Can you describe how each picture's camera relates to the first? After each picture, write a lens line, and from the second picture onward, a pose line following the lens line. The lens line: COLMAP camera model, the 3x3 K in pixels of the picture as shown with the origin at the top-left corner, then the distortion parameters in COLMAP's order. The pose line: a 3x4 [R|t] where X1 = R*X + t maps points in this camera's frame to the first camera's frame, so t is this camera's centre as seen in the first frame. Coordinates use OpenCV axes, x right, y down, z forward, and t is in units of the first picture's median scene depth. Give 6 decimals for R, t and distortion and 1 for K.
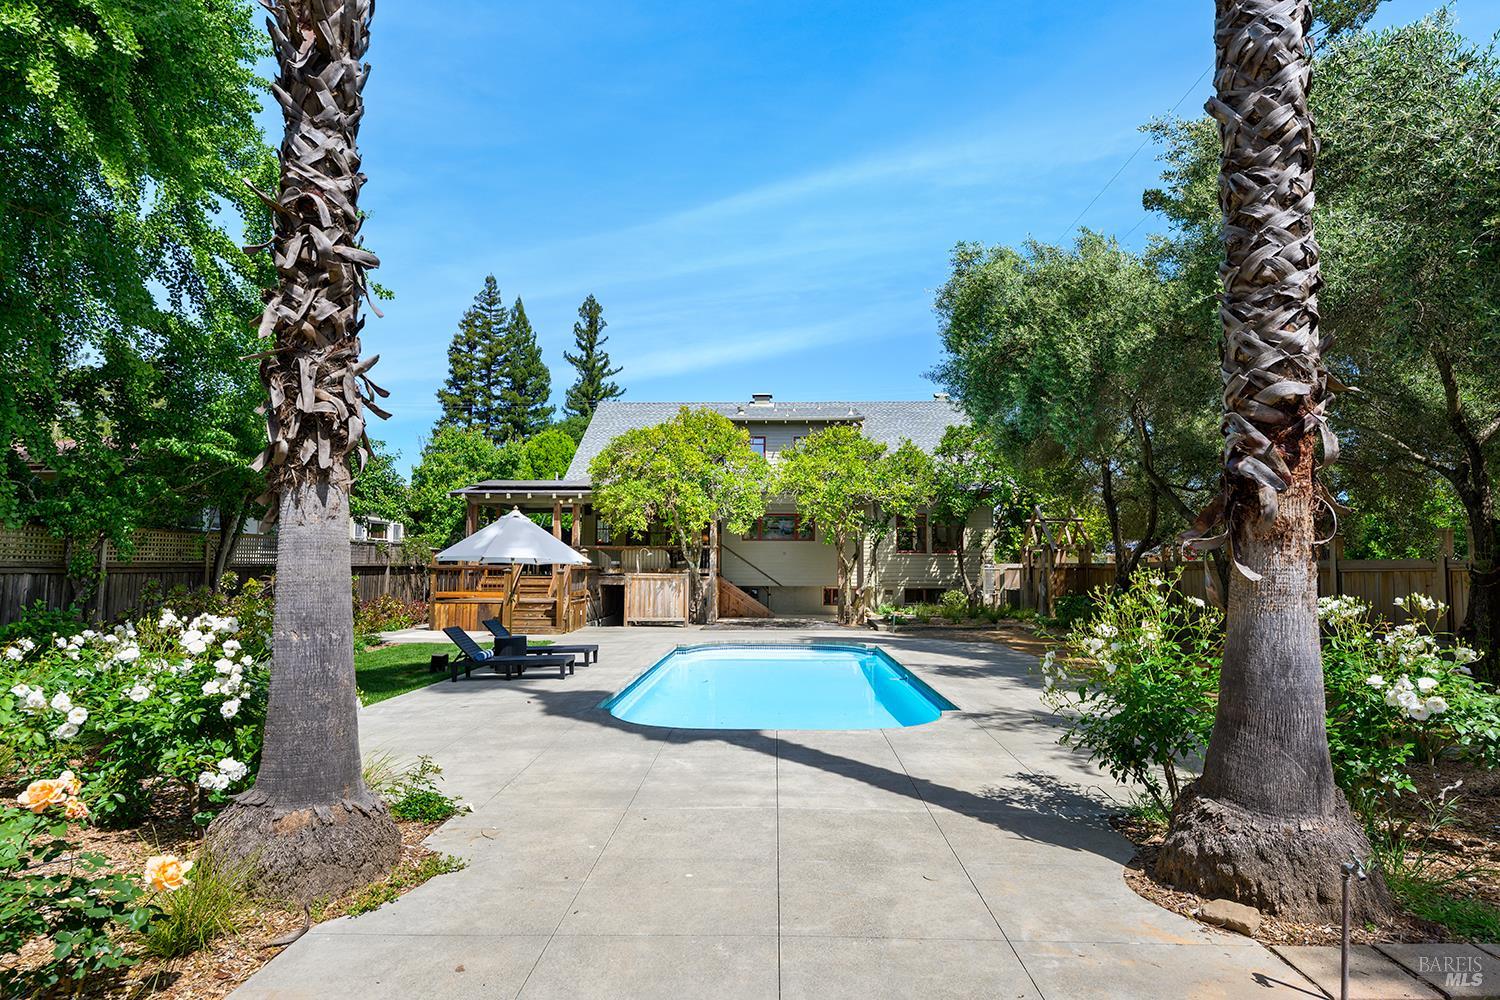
lens RADIAL K [[793.2, 0, 747.0], [0, 793.2, 508.3], [0, 0, 1]] dist [-0.000709, -0.000261]
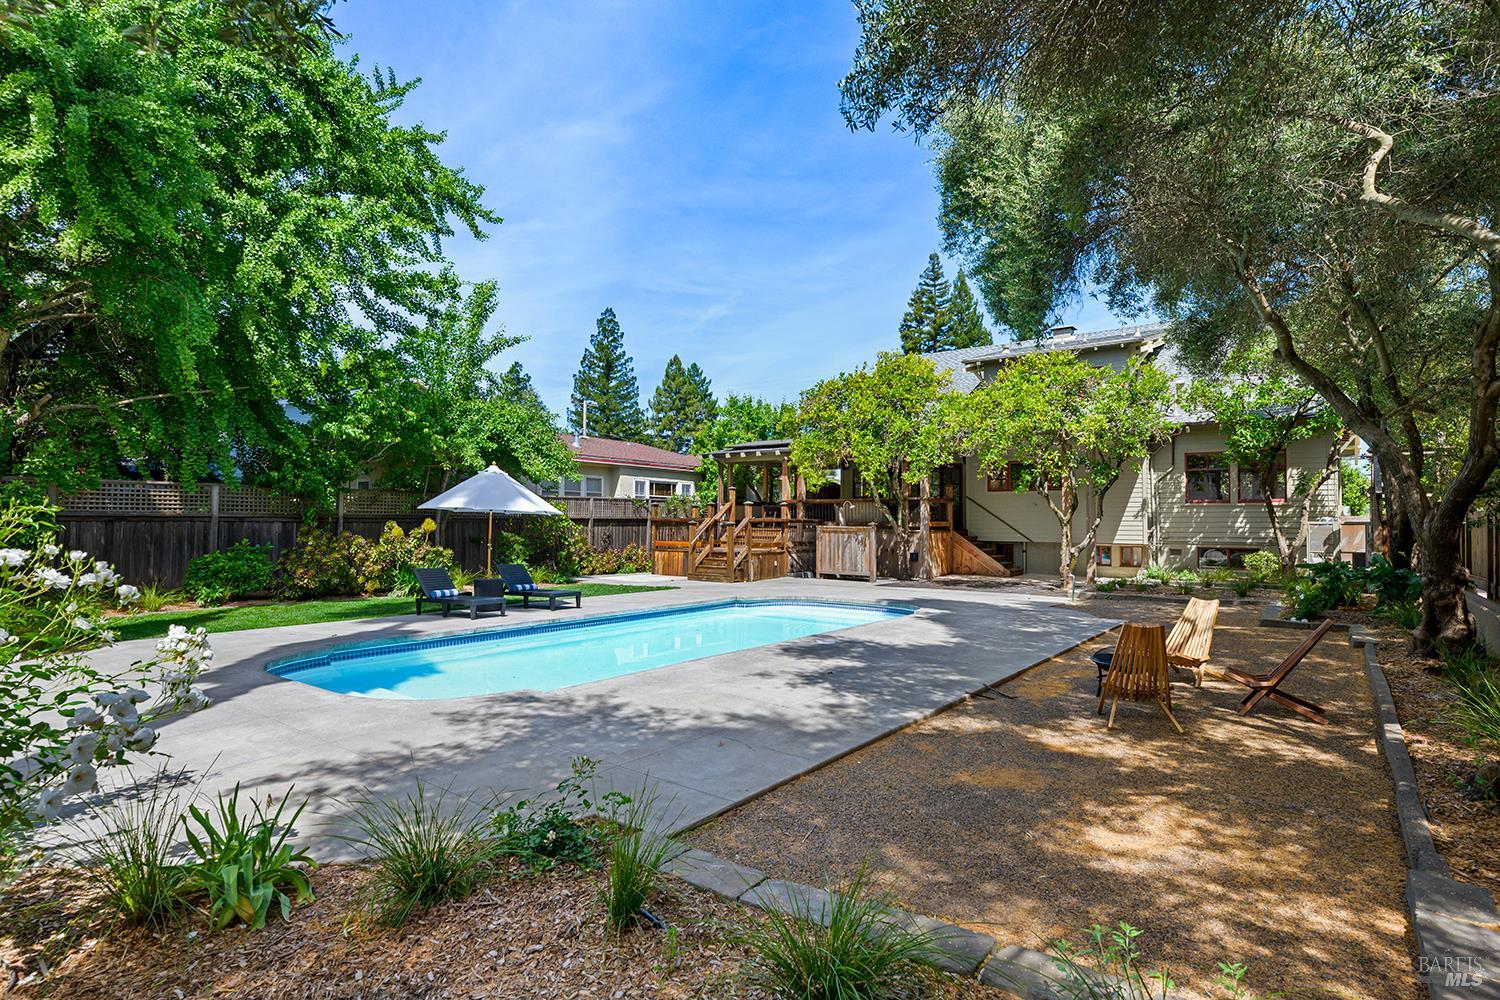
lens RADIAL K [[737.8, 0, 752.3], [0, 737.8, 492.9], [0, 0, 1]] dist [0.004093, 0.000094]
pose [[0.826220, -0.019854, -0.562998, 0.263580], [0.038570, 0.999027, 0.021371, 0.014463], [0.562026, -0.039372, 0.826182, 0.156214]]
